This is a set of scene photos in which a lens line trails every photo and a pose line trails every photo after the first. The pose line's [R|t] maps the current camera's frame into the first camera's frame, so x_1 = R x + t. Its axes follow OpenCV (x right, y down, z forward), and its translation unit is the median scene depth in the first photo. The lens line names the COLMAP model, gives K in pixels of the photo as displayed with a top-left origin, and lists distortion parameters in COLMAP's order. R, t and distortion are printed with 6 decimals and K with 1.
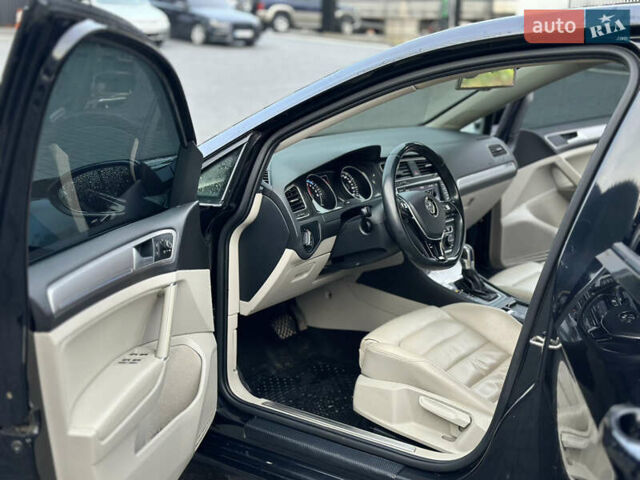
lens RADIAL K [[889.9, 0, 320.0], [0, 889.9, 240.0], [0, 0, 1]] dist [0.197960, -0.396723]
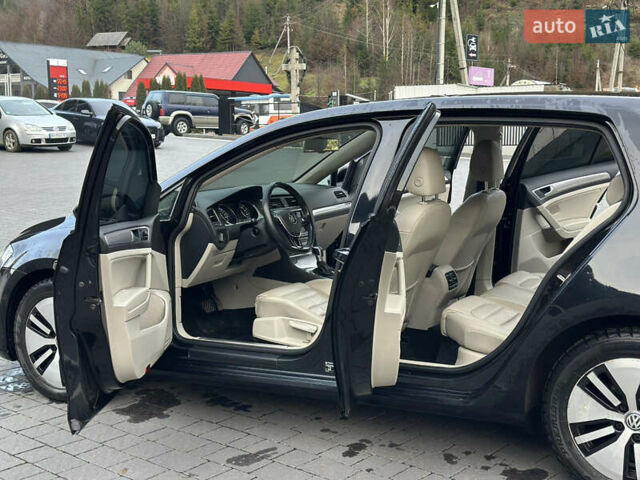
lens RADIAL K [[889.9, 0, 320.0], [0, 889.9, 240.0], [0, 0, 1]] dist [0.197960, -0.396723]
pose [[0.993052, -0.049018, 0.106982, -0.008306], [0.060313, 0.992638, -0.105035, 0.188672], [-0.101046, 0.110757, 0.988697, -0.702518]]
